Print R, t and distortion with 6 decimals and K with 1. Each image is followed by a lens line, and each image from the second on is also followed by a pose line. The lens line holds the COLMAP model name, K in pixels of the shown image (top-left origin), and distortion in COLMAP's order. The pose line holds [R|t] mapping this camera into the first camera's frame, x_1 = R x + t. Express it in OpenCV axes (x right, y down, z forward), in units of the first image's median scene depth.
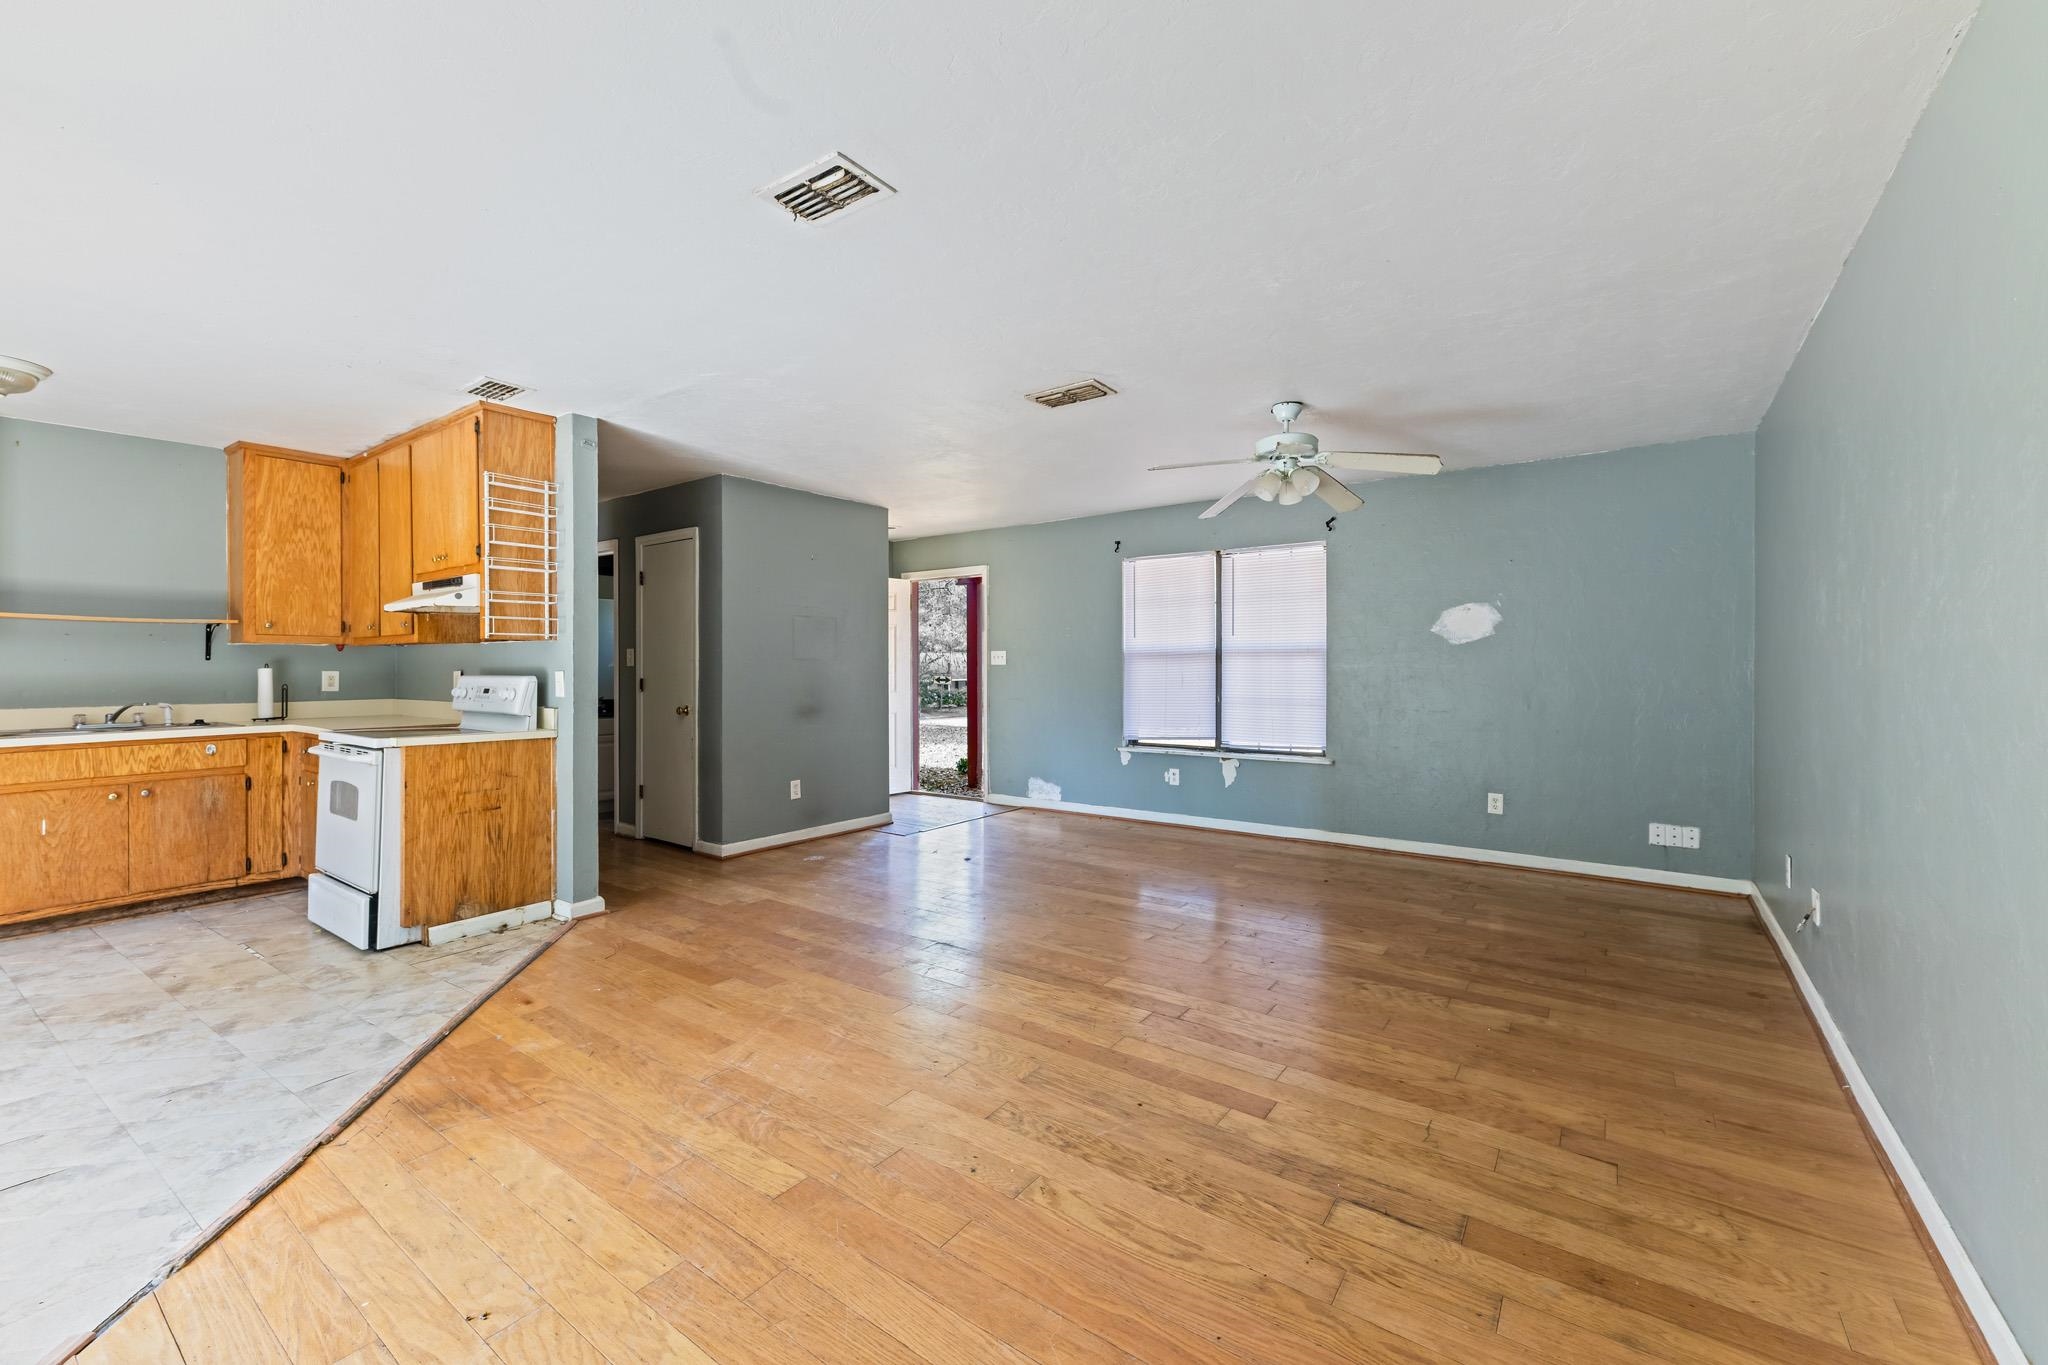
lens RADIAL K [[873.2, 0, 1061.7], [0, 873.2, 668.4], [0, 0, 1]] dist [0.019101, -0.007693]
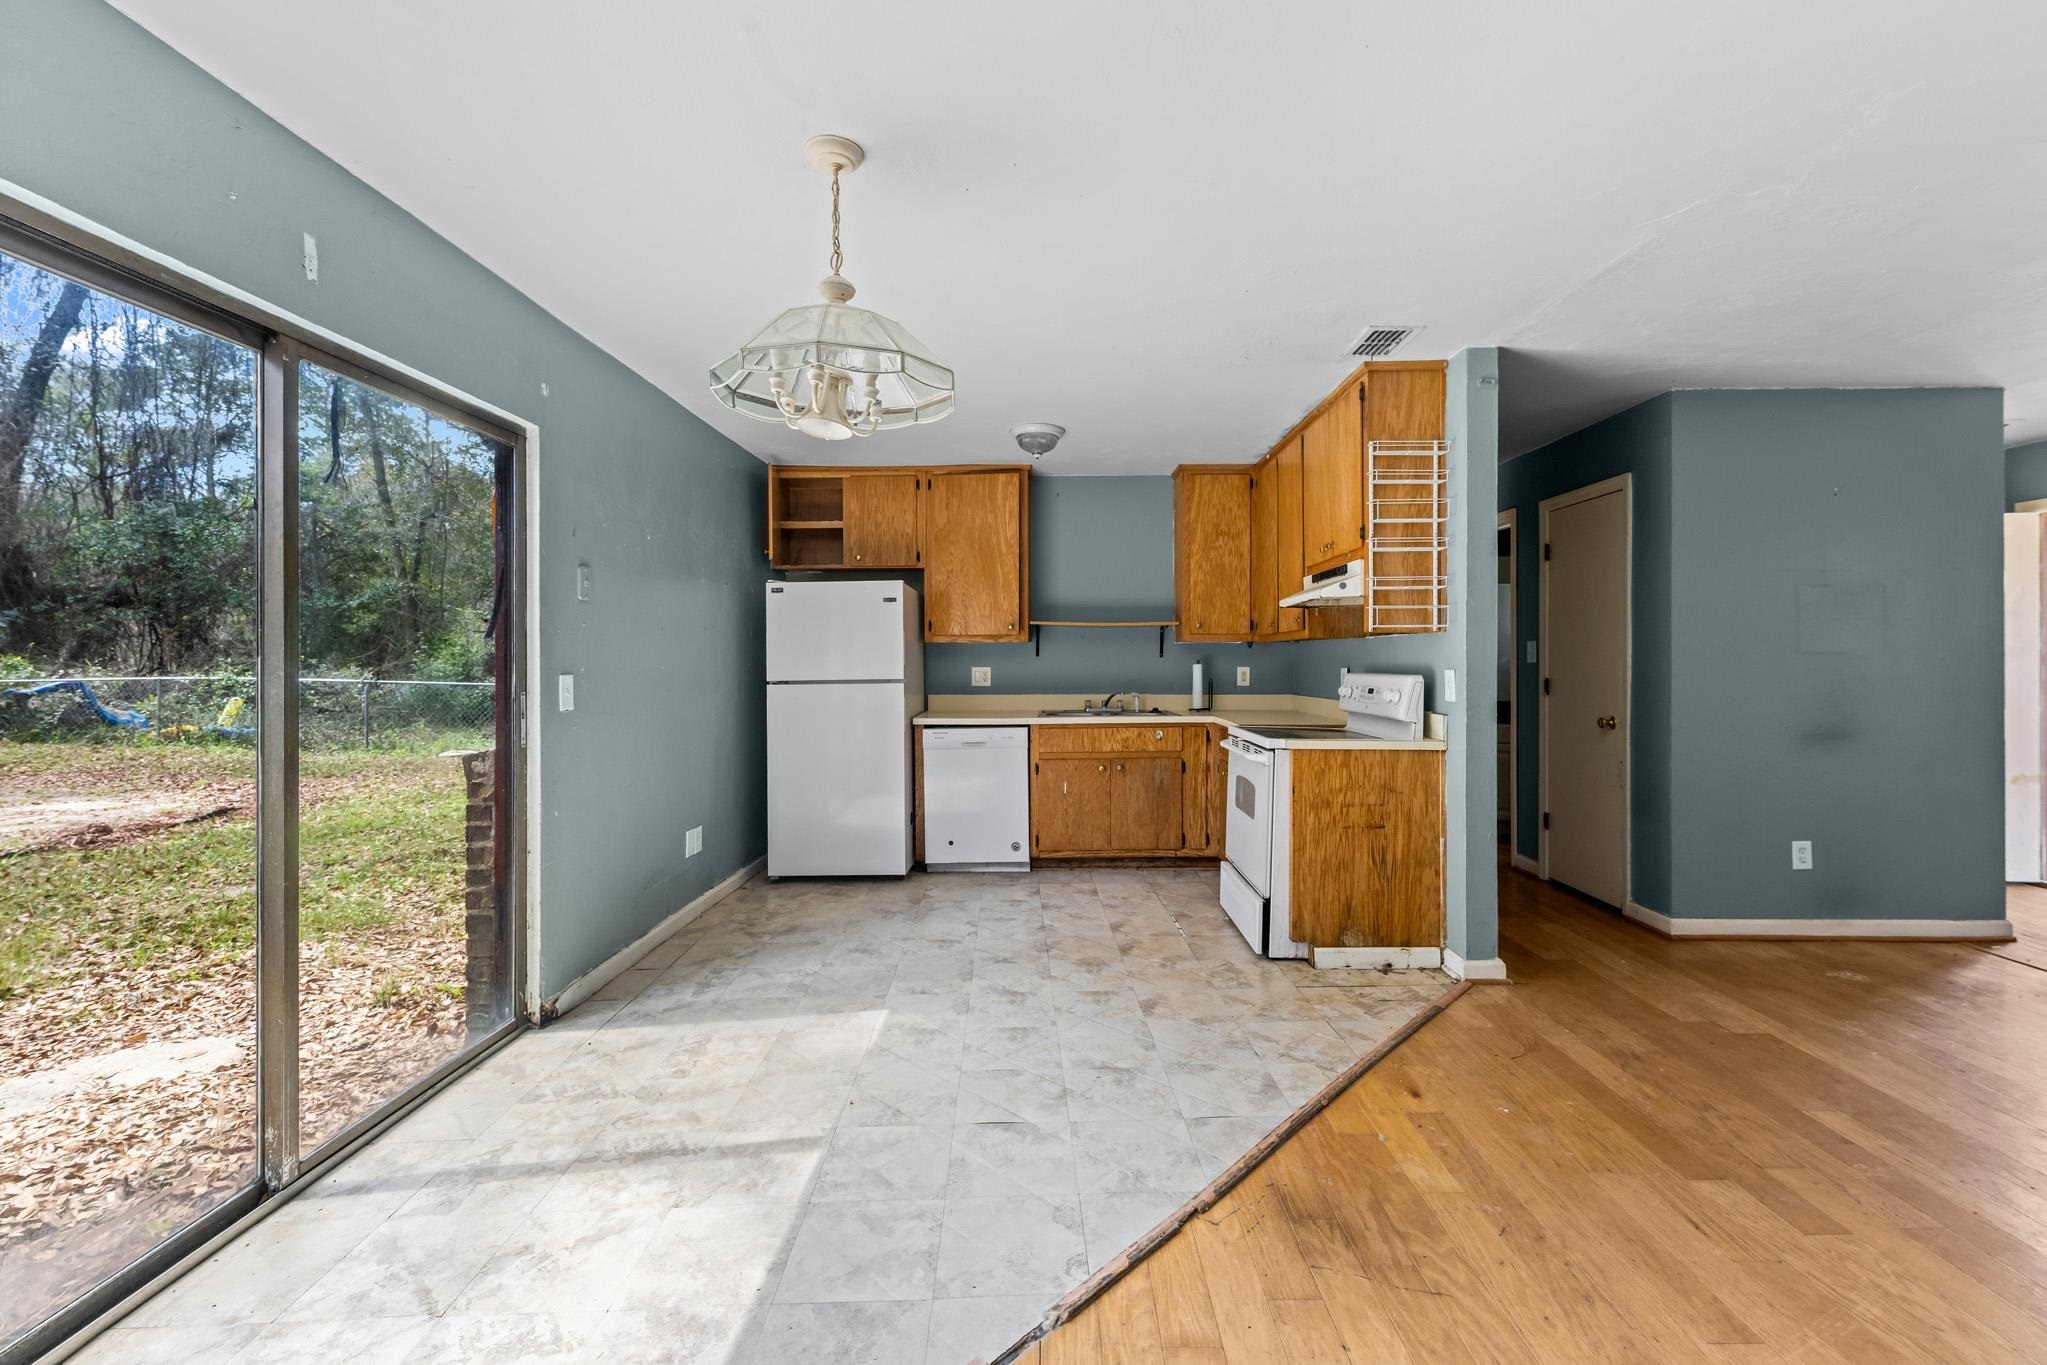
lens RADIAL K [[905.7, 0, 1019.4], [0, 905.7, 661.2], [0, 0, 1]] dist [0.010690, 0.000541]
pose [[0.576464, 0.000543, -0.817122, -0.111627], [-0.002156, 0.999997, -0.000857, -0.003217], [0.817120, 0.002256, 0.576463, 0.184274]]
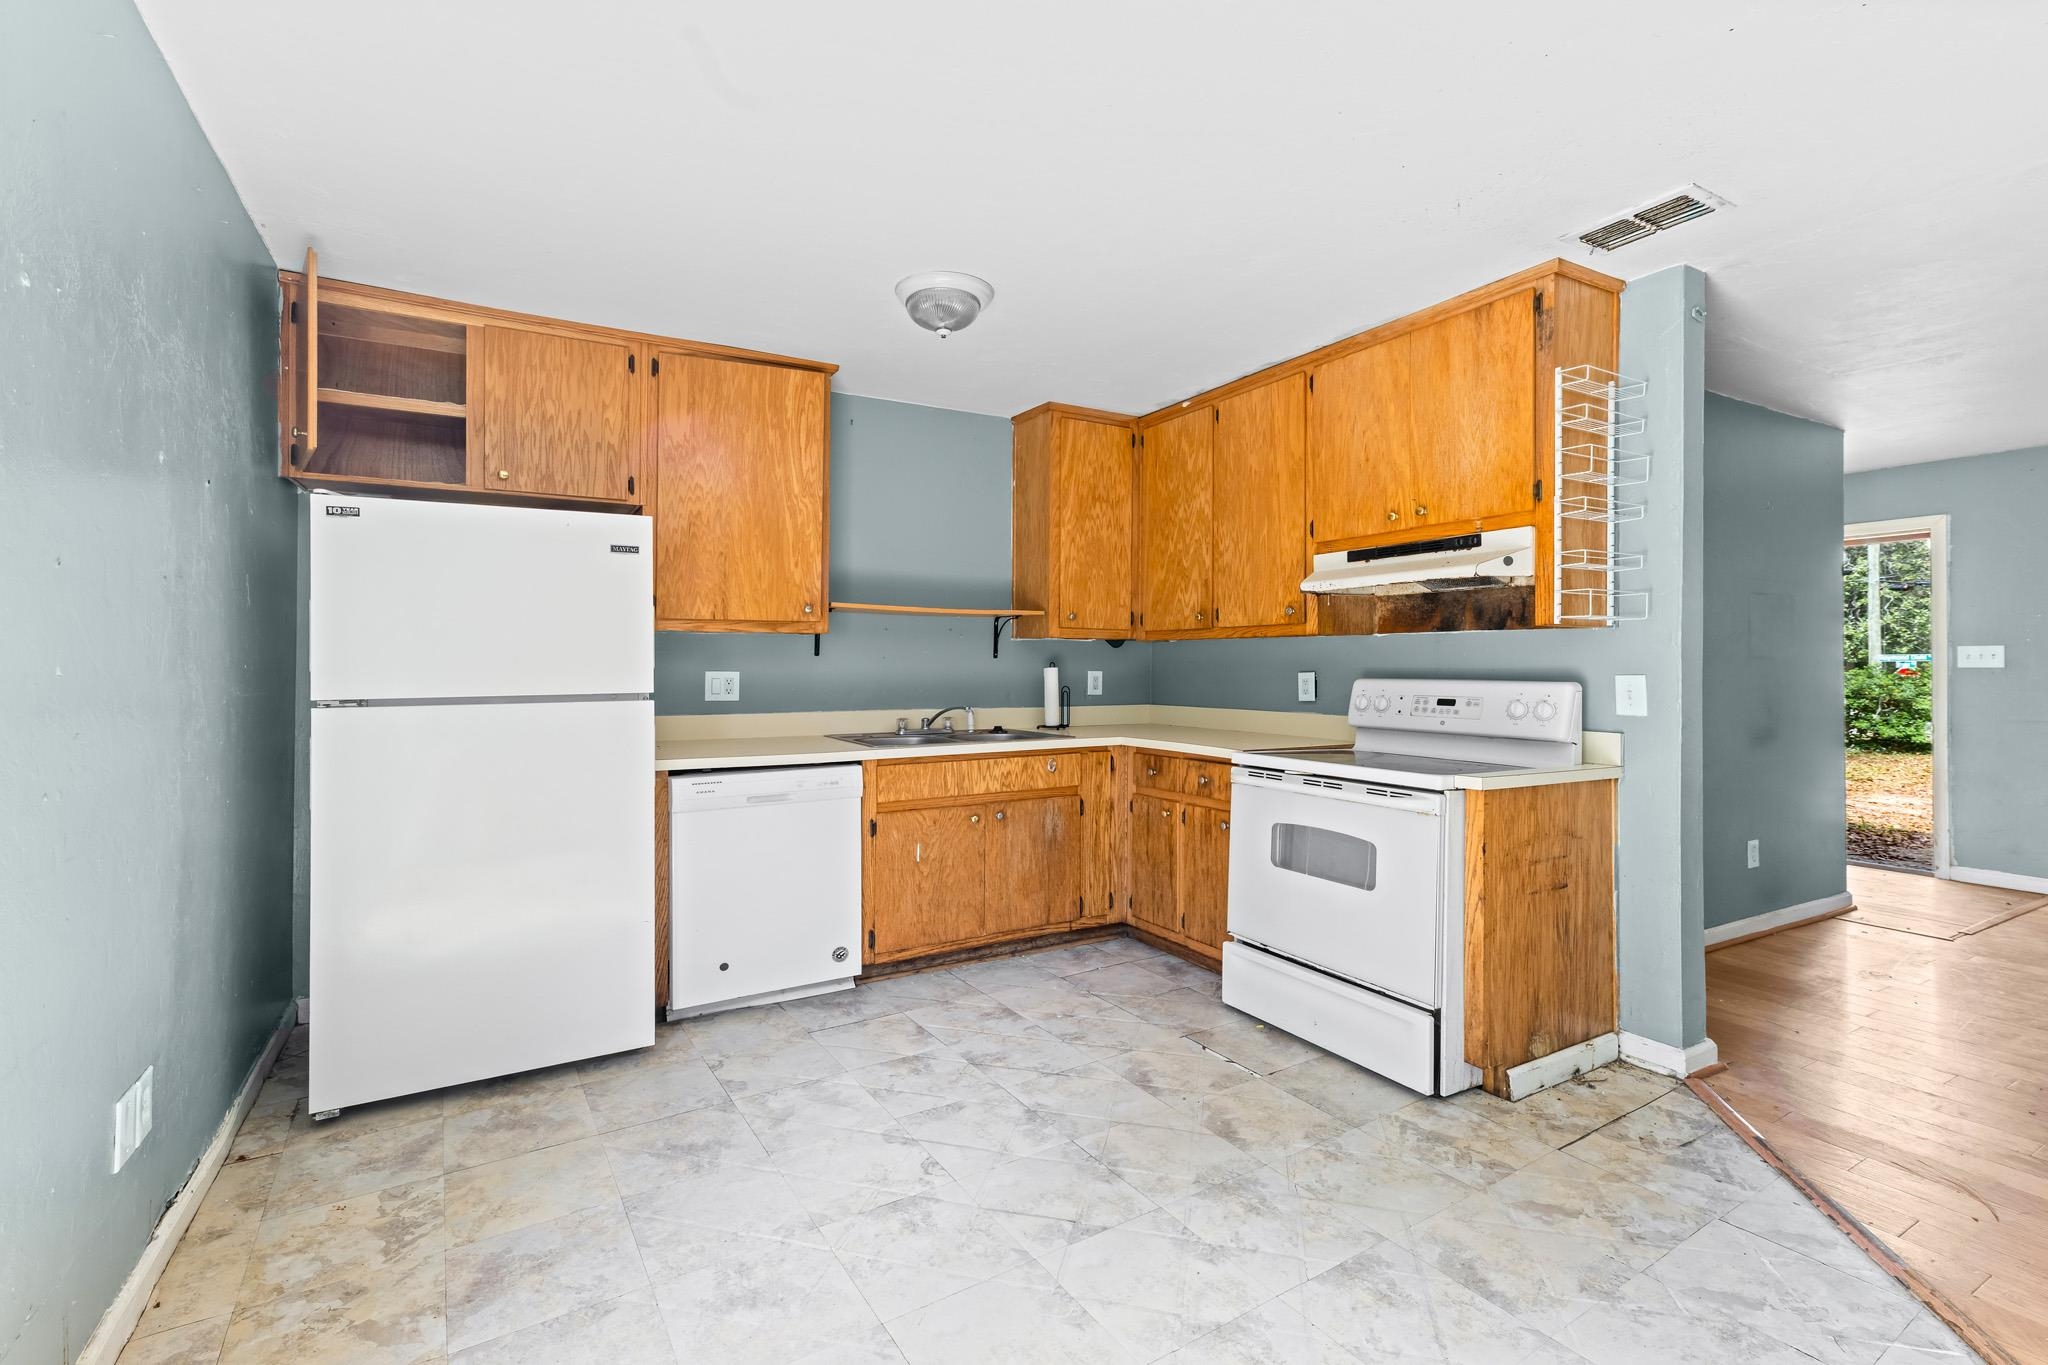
lens RADIAL K [[854.2, 0, 1060.0], [0, 854.2, 657.7], [0, 0, 1]] dist [0.003820, 0.000149]
pose [[0.939549, 0.001176, -0.342414, -0.747577], [-0.005735, 0.999908, -0.012302, 0.000470], [0.342368, 0.013522, 0.939469, 0.268451]]
